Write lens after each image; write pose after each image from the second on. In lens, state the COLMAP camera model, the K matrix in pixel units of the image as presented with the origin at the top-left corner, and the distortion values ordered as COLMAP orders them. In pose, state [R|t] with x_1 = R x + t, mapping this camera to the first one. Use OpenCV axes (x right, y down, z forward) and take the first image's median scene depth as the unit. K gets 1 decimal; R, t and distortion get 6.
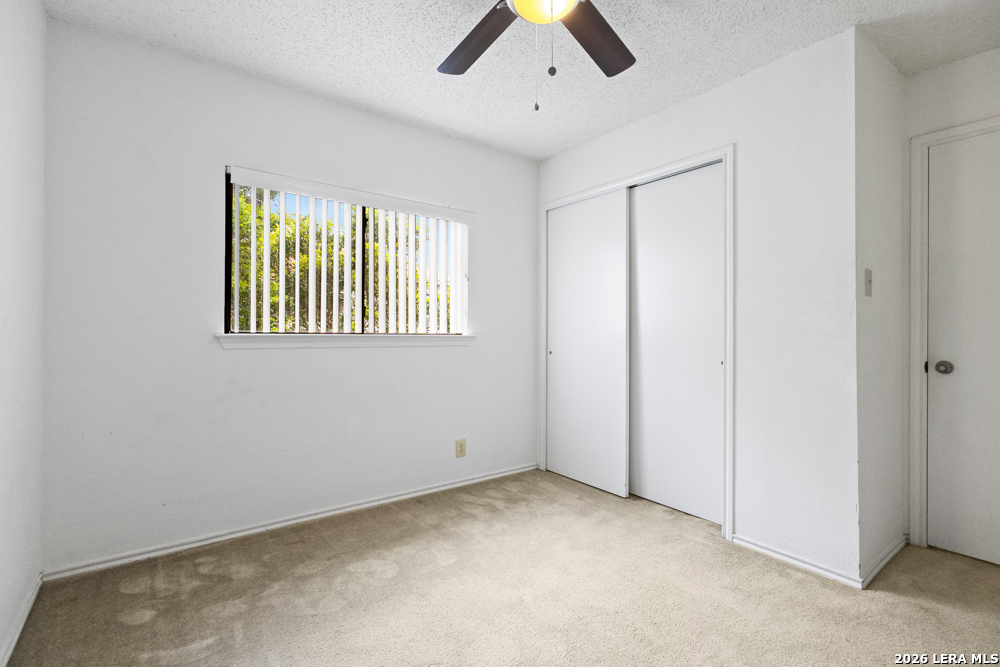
lens RADIAL K [[460.8, 0, 503.6], [0, 460.8, 330.5], [0, 0, 1]] dist [-0.004504, 0.002573]
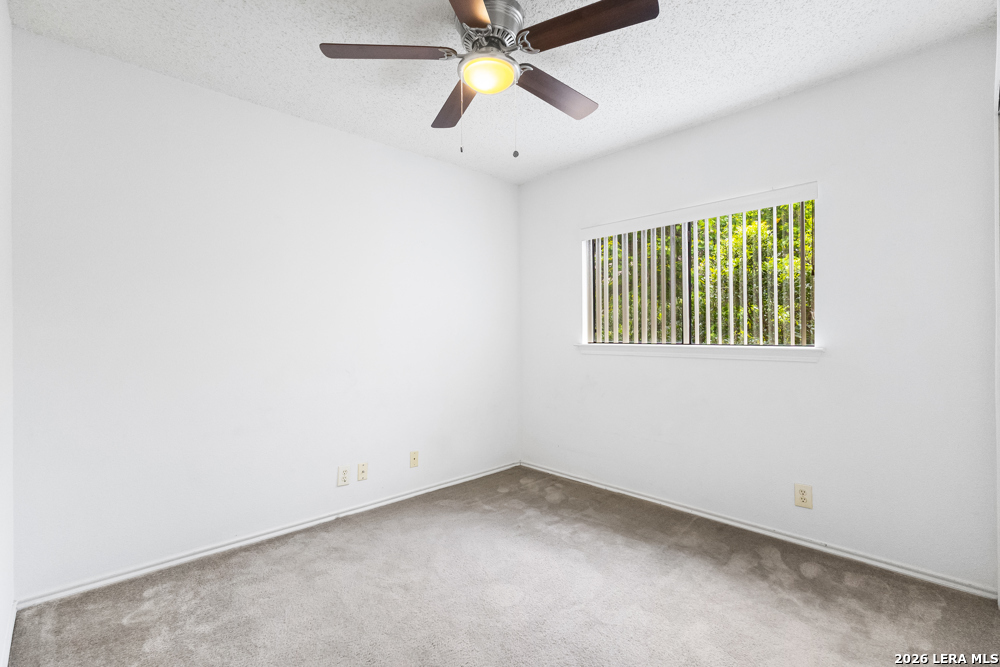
lens RADIAL K [[460.8, 0, 503.6], [0, 460.8, 336.6], [0, 0, 1]] dist [-0.004504, 0.002573]
pose [[0.103719, -0.008577, -0.994570, 0.704656], [0.002390, 0.999962, -0.008374, -0.004639], [0.994604, -0.001509, 0.103736, 0.488855]]
